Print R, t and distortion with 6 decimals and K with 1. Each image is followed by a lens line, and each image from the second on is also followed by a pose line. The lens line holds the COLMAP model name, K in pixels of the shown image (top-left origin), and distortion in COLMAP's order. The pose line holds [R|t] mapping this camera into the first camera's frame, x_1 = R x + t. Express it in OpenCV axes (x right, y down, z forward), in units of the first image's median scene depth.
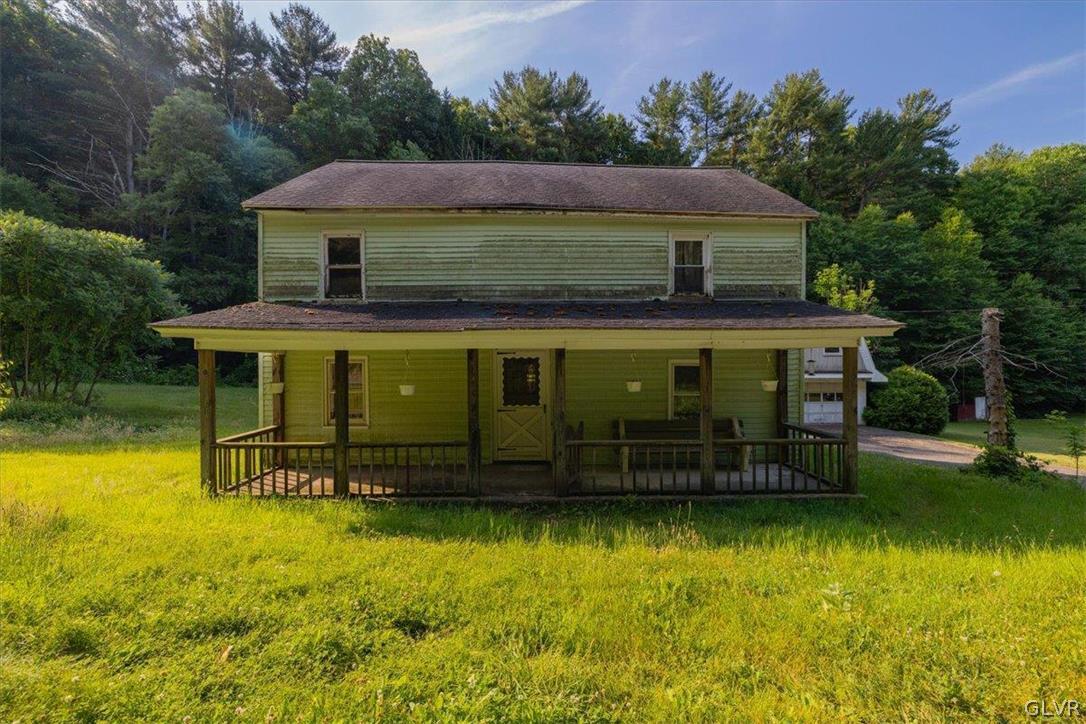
lens RADIAL K [[453.3, 0, 544.8], [0, 453.3, 364.3], [0, 0, 1]] dist [0.001696, 0.000321]
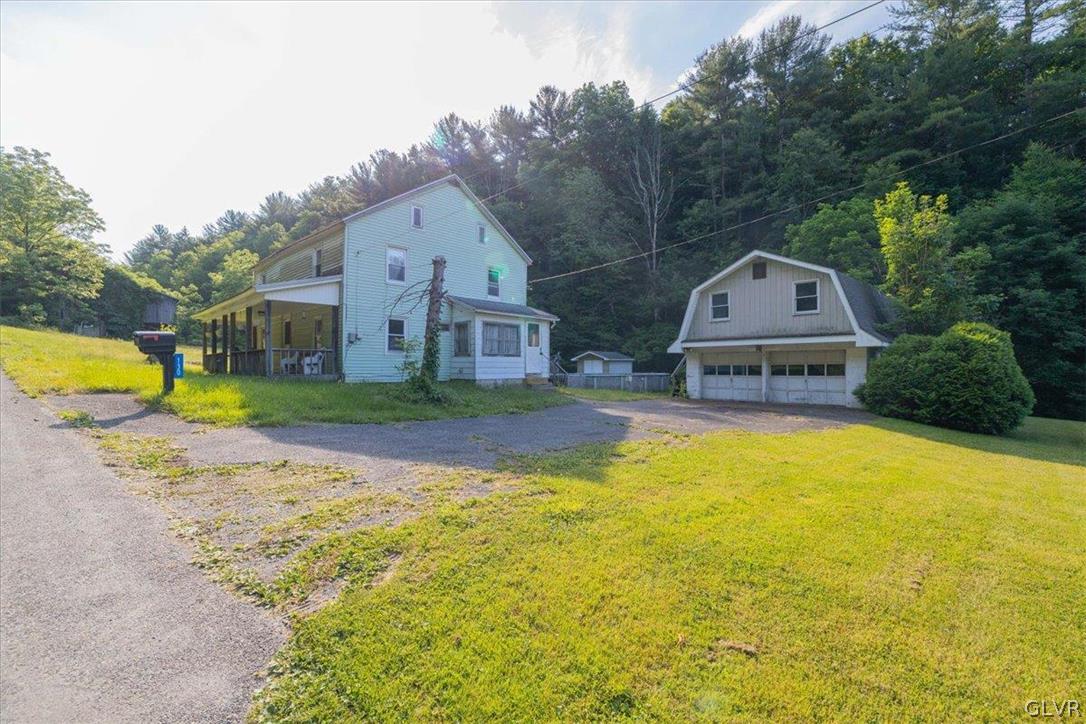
lens RADIAL K [[453.3, 0, 544.8], [0, 453.3, 364.3], [0, 0, 1]] dist [0.001696, 0.000321]
pose [[0.699261, 0.001635, -0.714864, 0.504175], [-0.006527, 0.999970, -0.004097, 0.040949], [0.714836, 0.007531, 0.699251, 0.086422]]
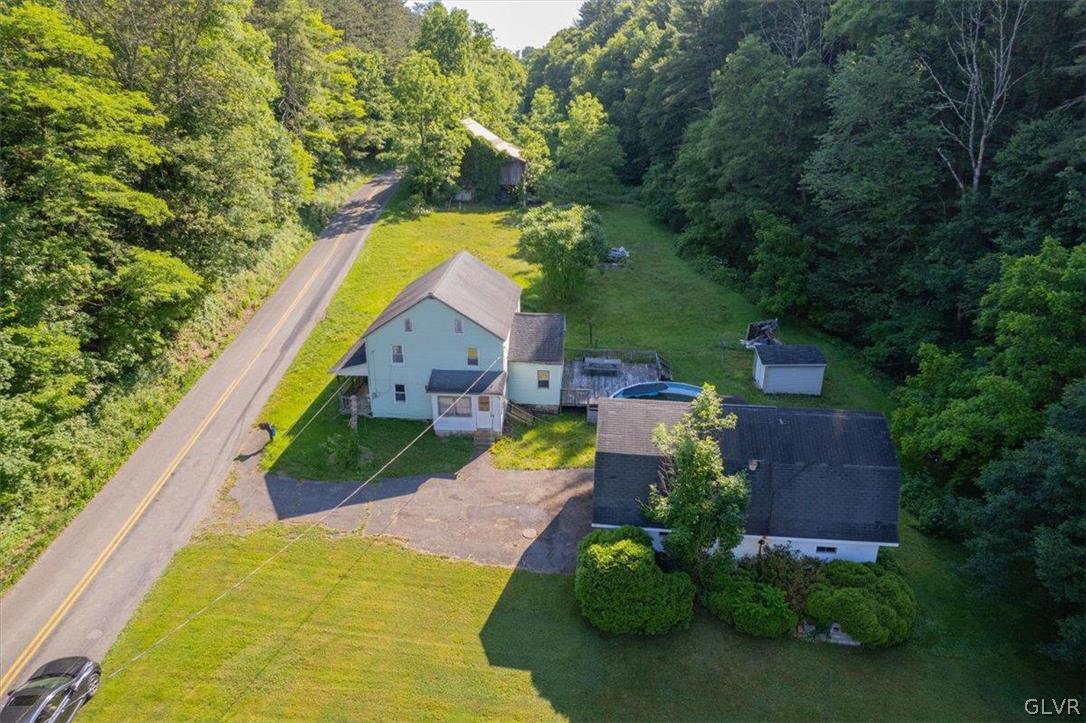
lens RADIAL K [[696.2, 0, 545.5], [0, 696.2, 362.1], [0, 0, 1]] dist [-0.078633, 0.073102]
pose [[-0.083267, 0.359811, -0.929302, 1.057136], [-0.012517, 0.932090, 0.362011, -0.406509], [0.996449, 0.041776, -0.073109, 0.562408]]
